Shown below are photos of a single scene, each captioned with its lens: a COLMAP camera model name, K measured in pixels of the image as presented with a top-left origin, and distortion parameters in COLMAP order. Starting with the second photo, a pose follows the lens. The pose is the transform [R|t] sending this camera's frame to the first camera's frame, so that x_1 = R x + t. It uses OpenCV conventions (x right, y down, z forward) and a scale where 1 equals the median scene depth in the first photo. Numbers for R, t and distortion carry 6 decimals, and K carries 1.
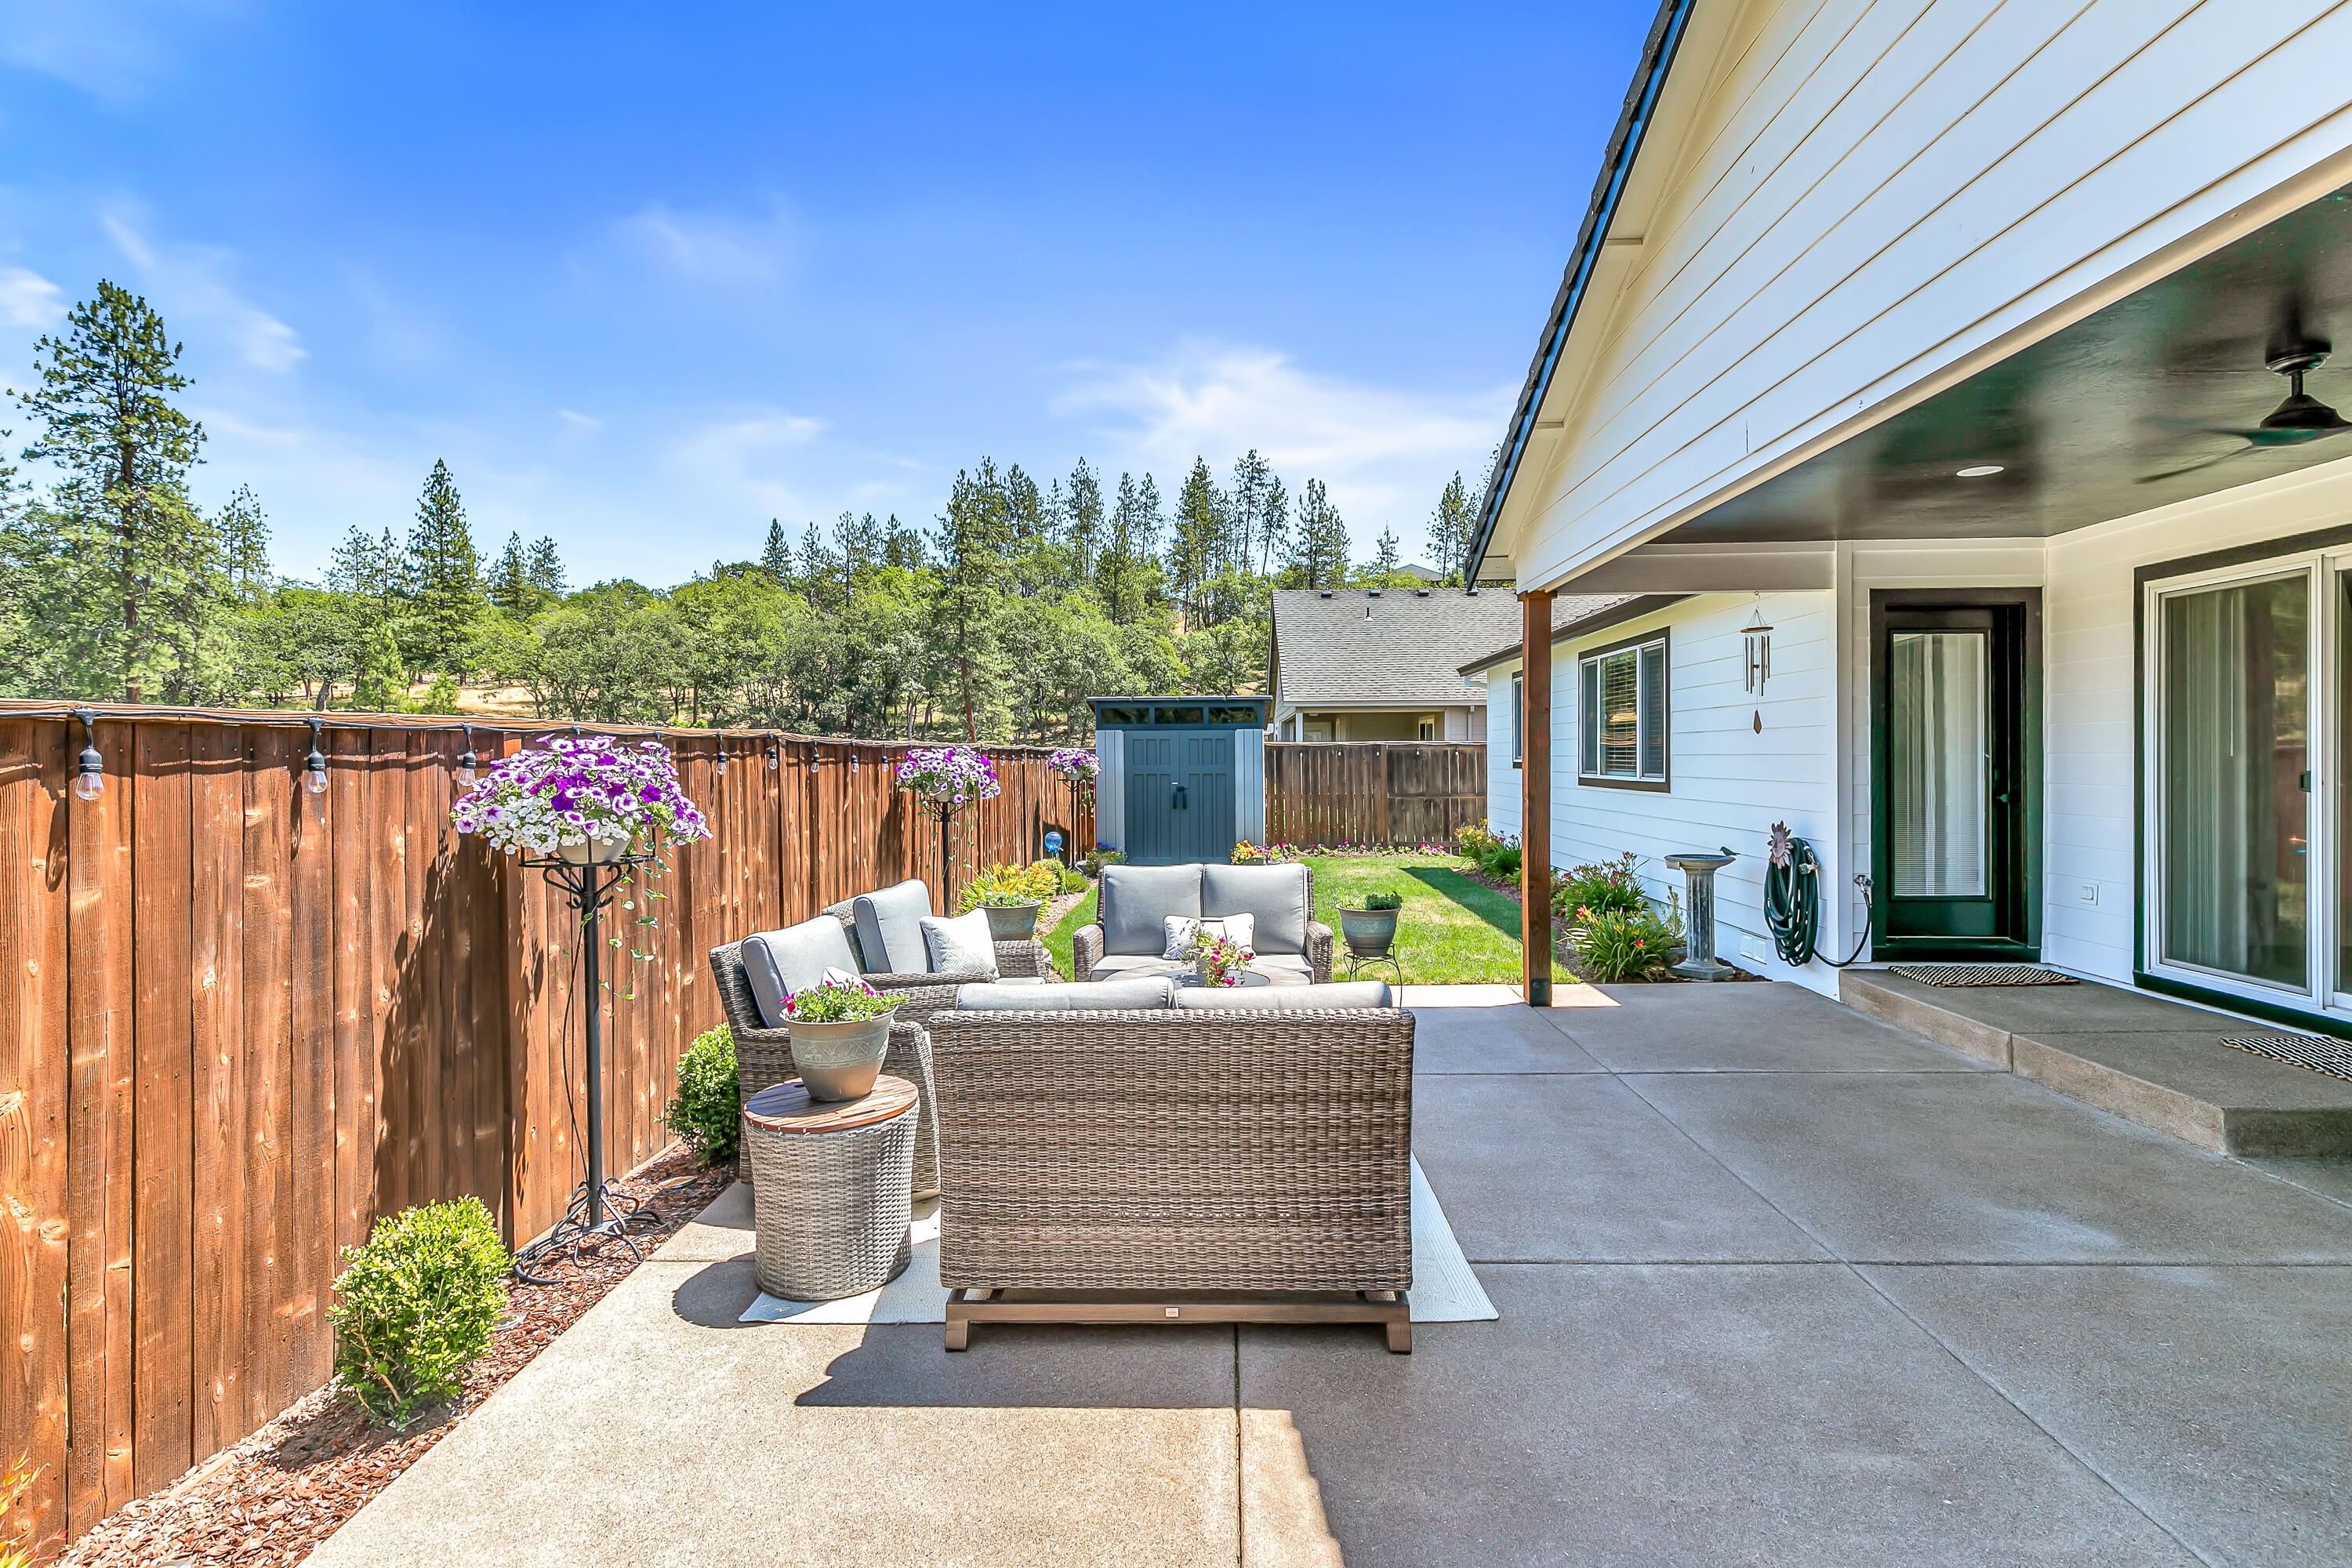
lens RADIAL K [[1093.0, 0, 1194.5], [0, 1093.0, 762.2], [0, 0, 1]] dist [0.009743, 0.000273]
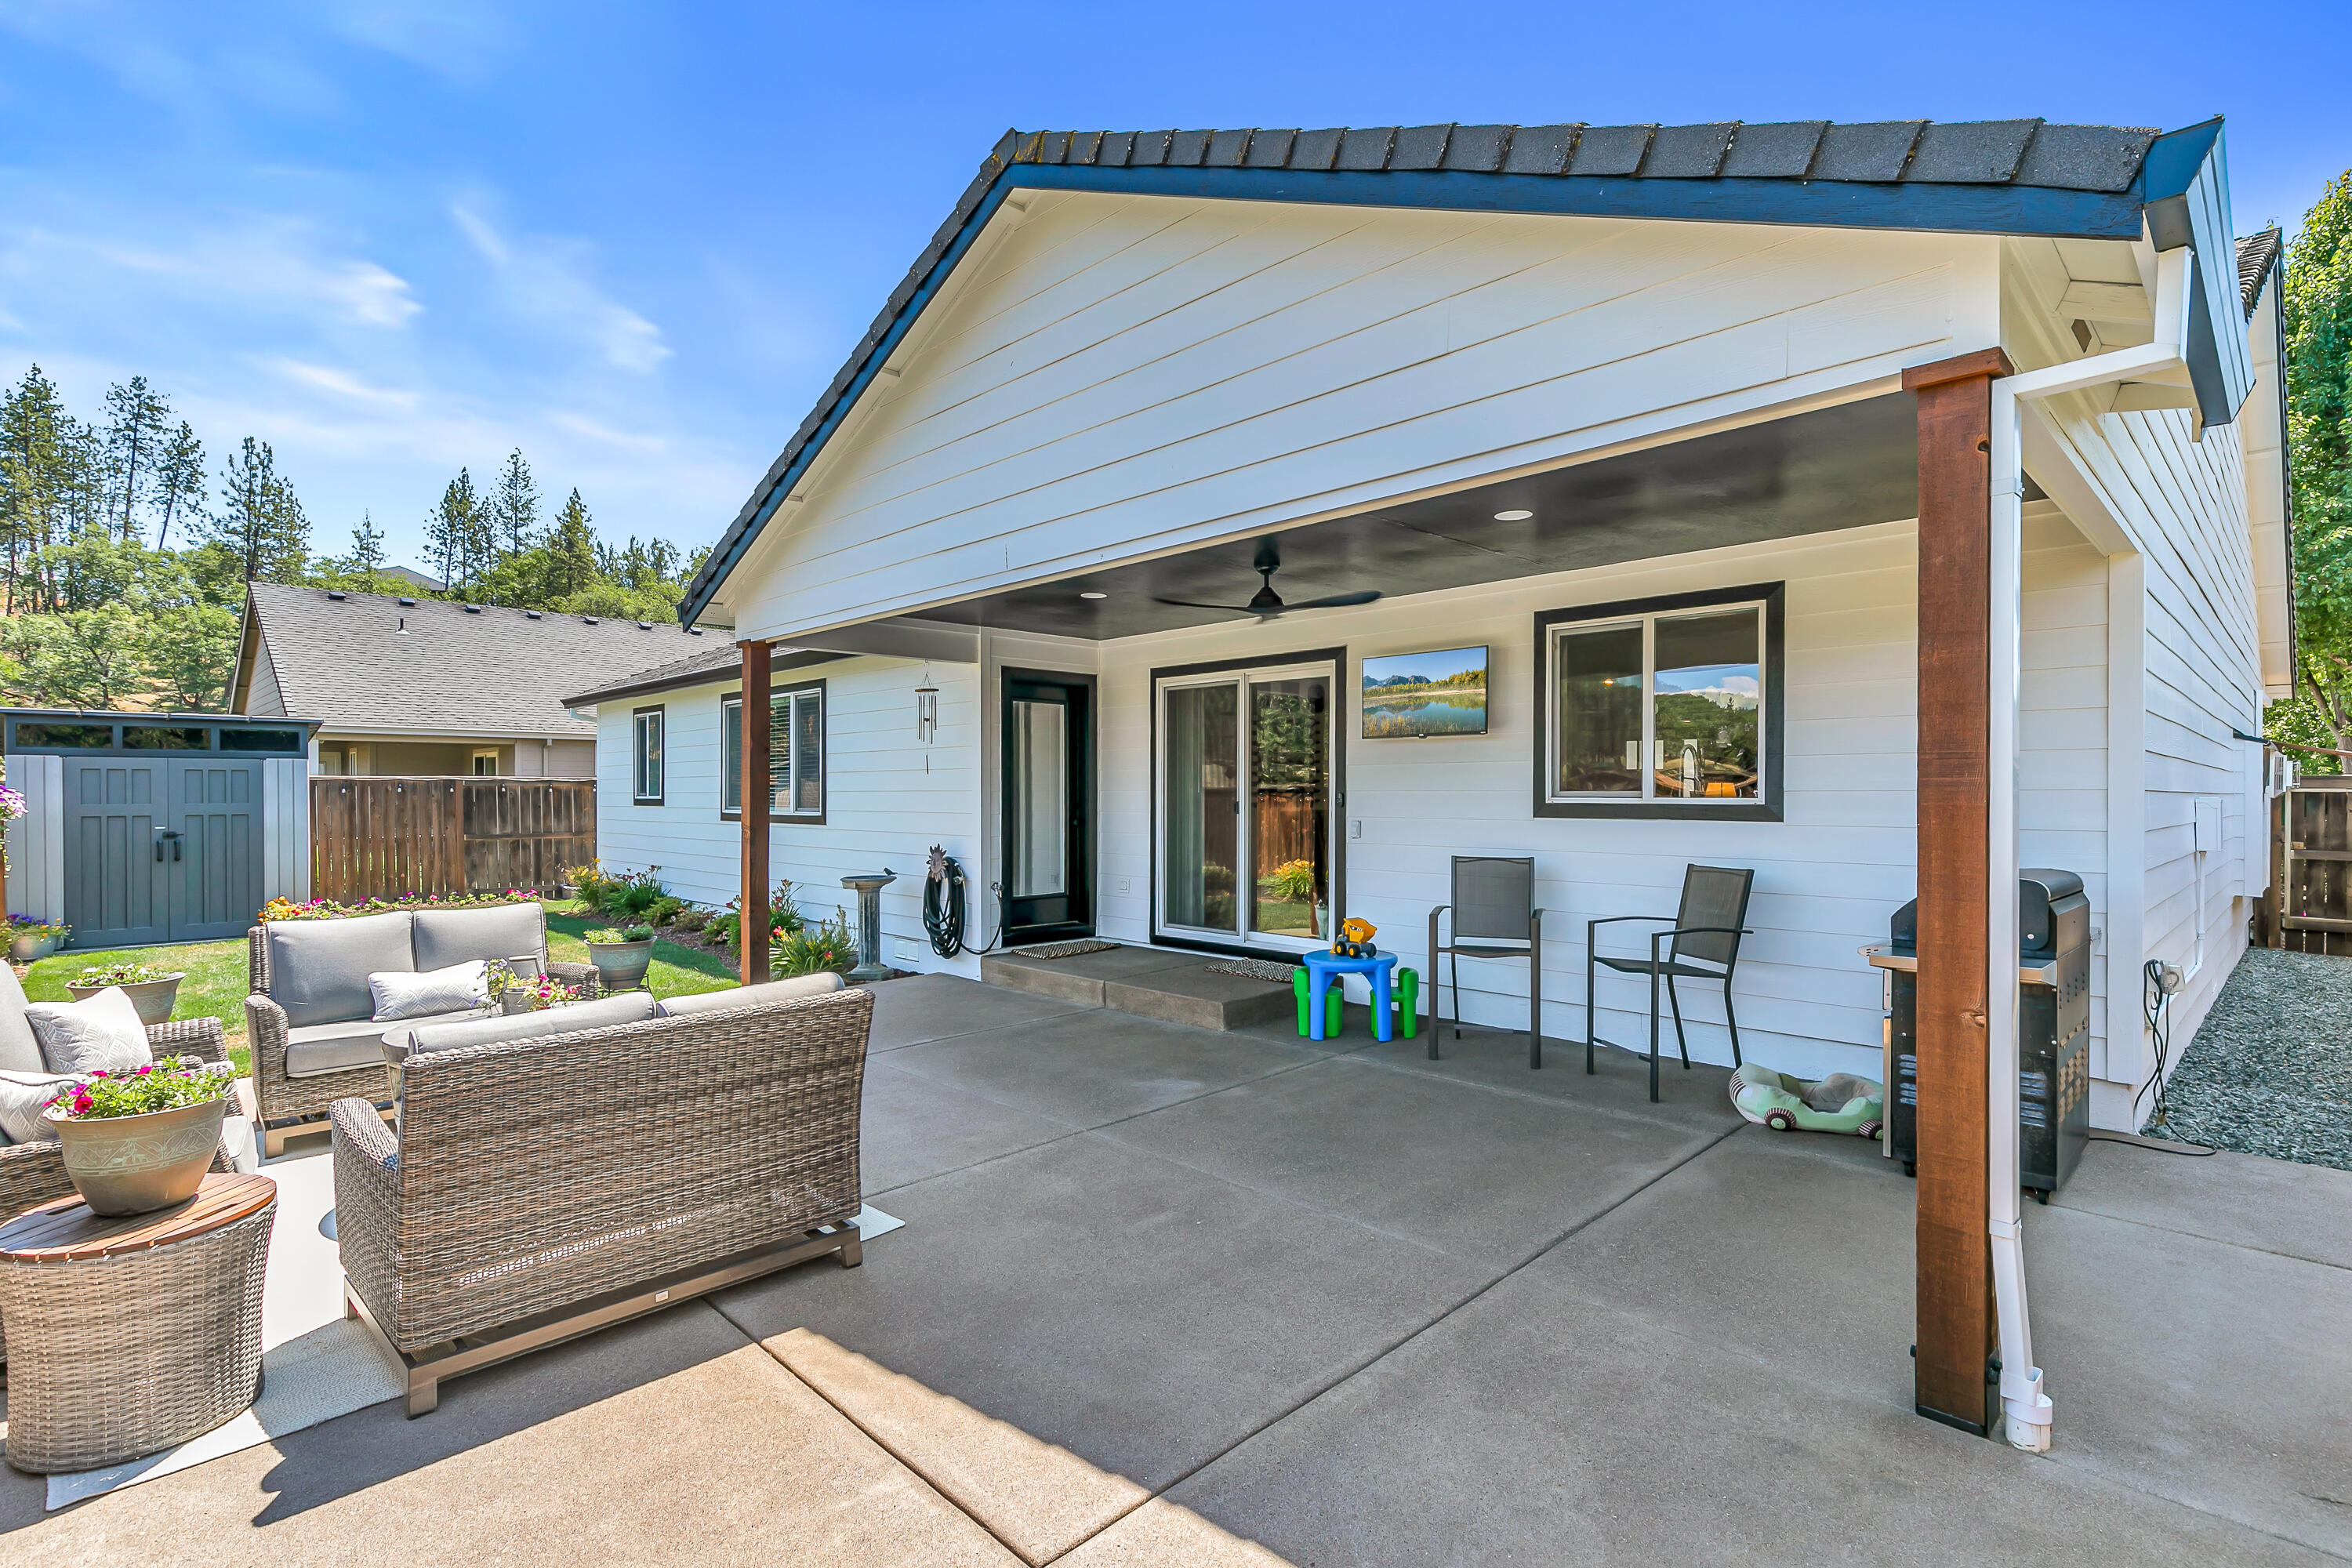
lens RADIAL K [[1093.0, 0, 1146.3], [0, 1093.0, 806.2], [0, 0, 1]] dist [0.009743, 0.000273]
pose [[0.701054, -0.005430, 0.713087, -0.207406], [0.002387, 0.999983, 0.005267, 0.004743], [-0.713104, -0.001990, 0.701056, -0.048222]]
